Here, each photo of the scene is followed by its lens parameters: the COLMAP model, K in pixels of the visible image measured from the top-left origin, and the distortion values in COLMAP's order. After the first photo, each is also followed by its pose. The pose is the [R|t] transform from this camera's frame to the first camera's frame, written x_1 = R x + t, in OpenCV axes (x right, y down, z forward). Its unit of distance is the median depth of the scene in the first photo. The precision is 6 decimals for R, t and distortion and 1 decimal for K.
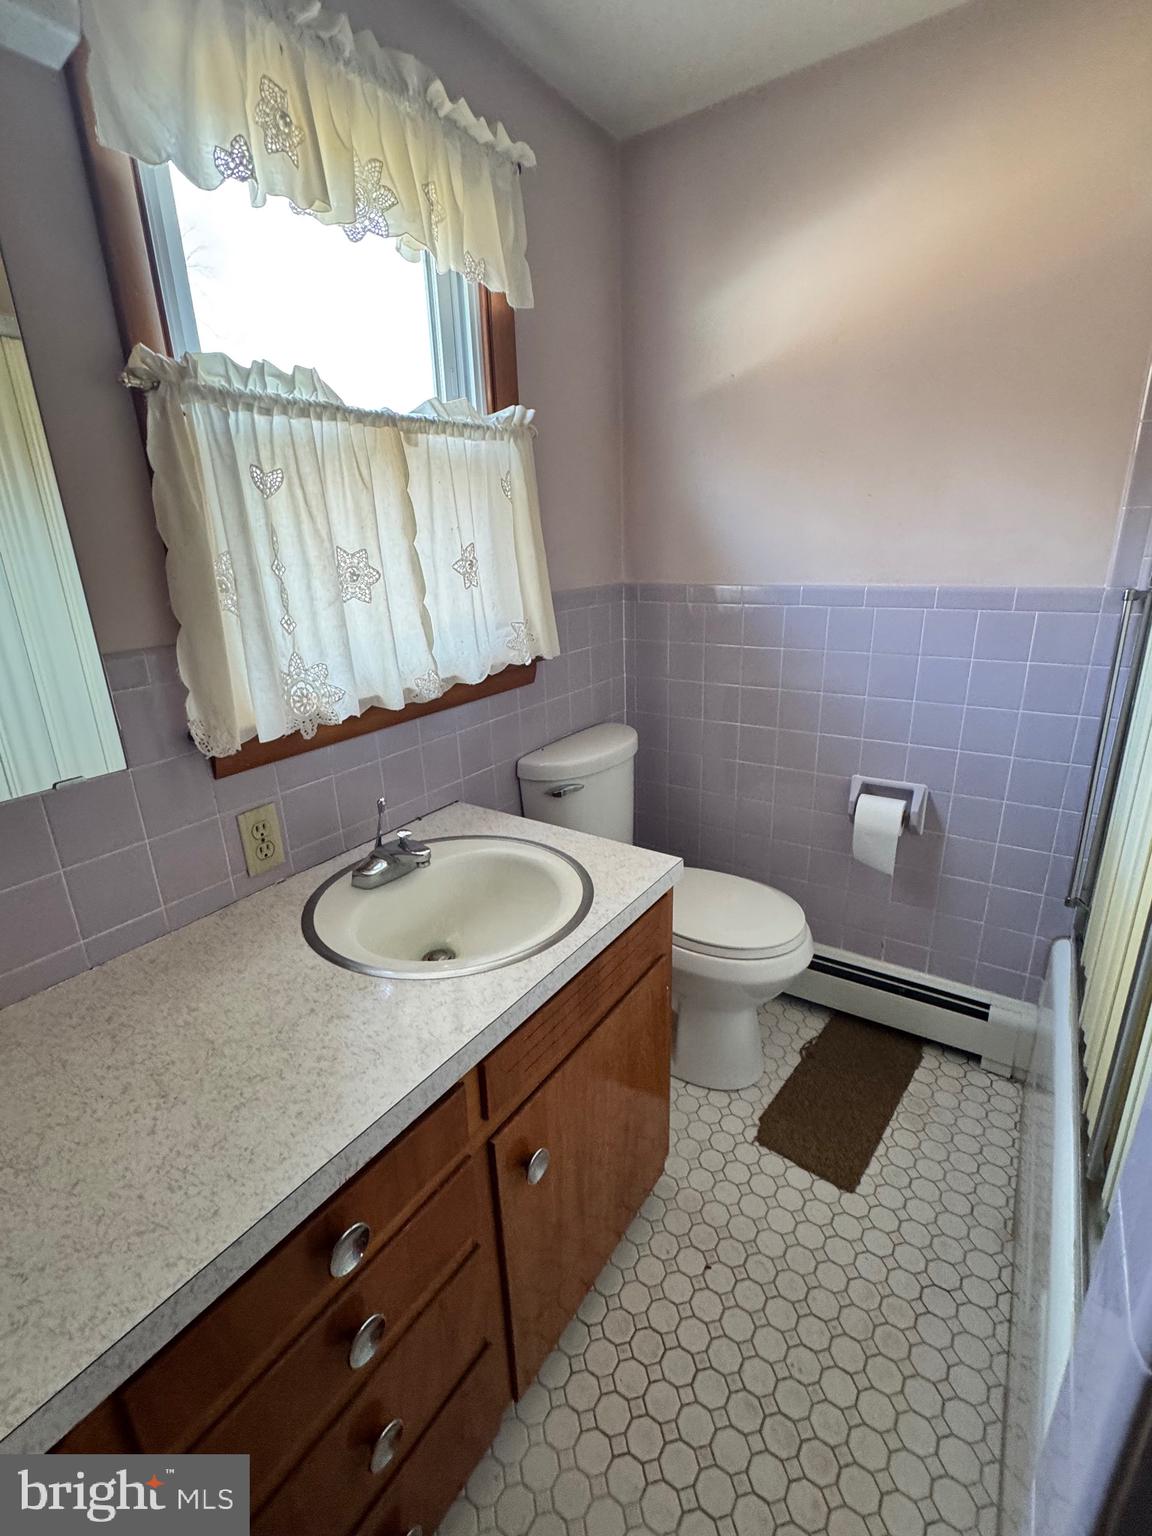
lens RADIAL K [[691.5, 0, 574.3], [0, 691.5, 765.0], [0, 0, 1]] dist [-0.003214, 0.001733]
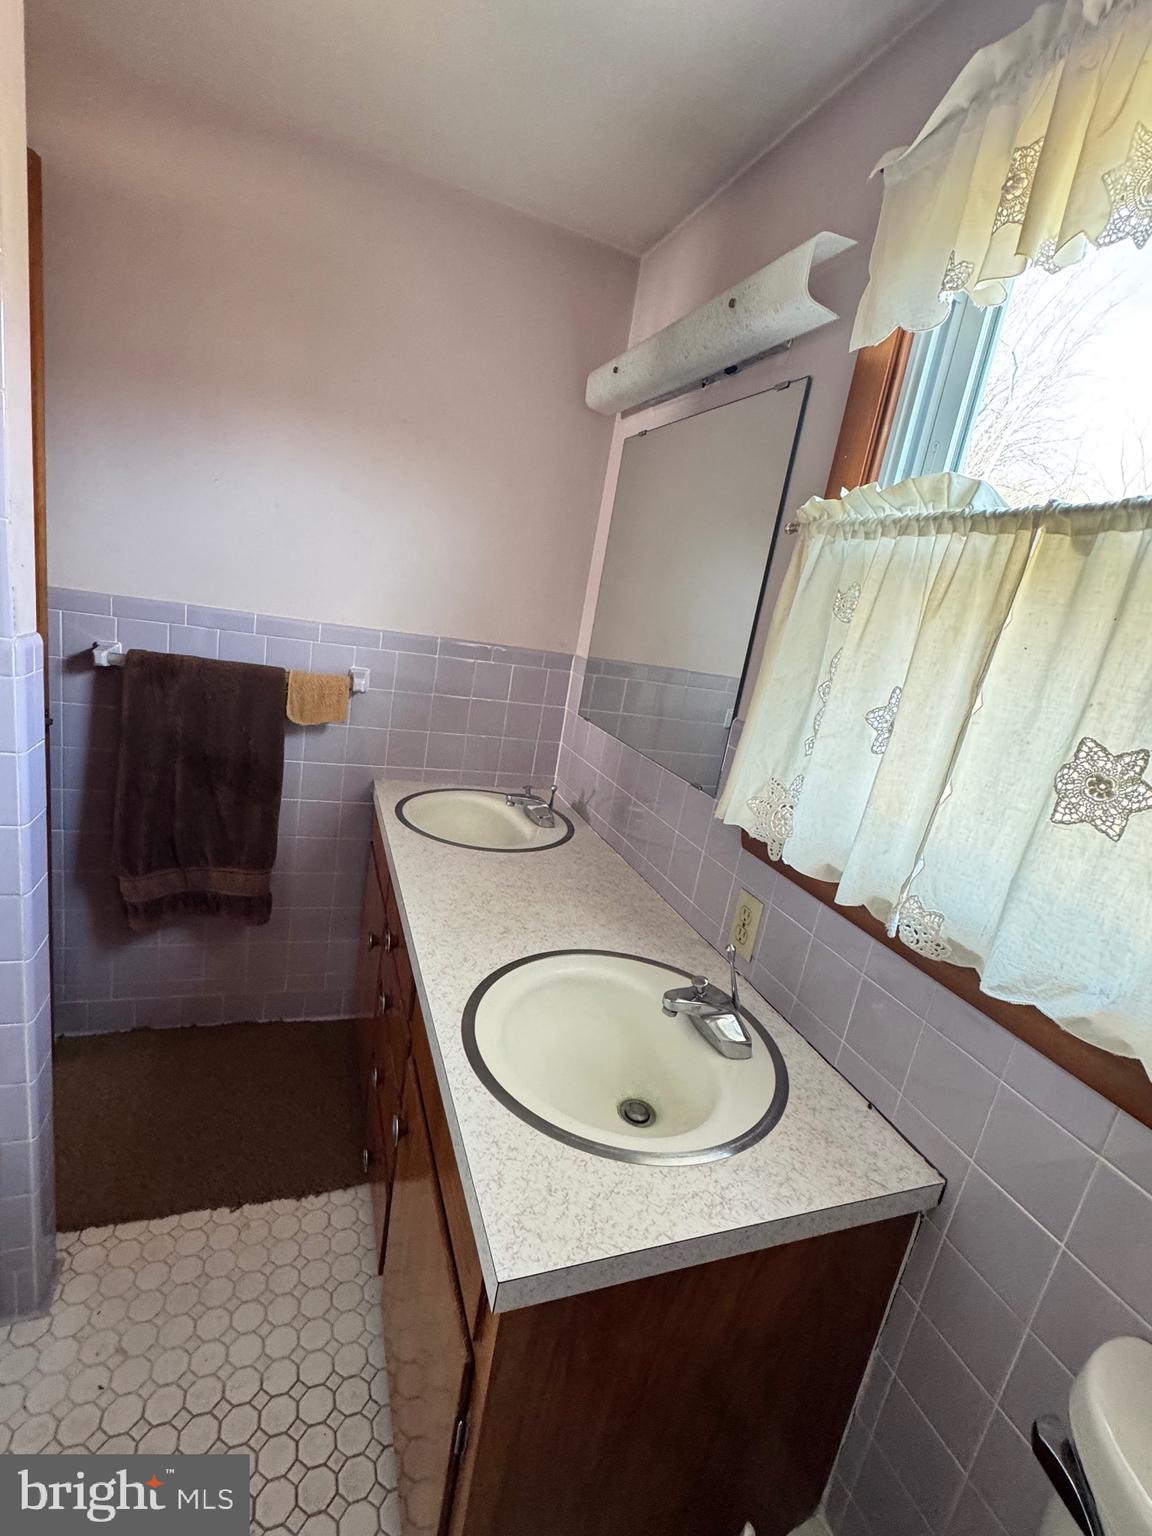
lens RADIAL K [[691.5, 0, 572.9], [0, 691.5, 768.1], [0, 0, 1]] dist [-0.003214, 0.001733]
pose [[-0.580429, 0.143811, -0.801511, 0.528660], [-0.382849, 0.820520, 0.424468, -0.448430], [0.718699, 0.553232, -0.421196, 1.155438]]
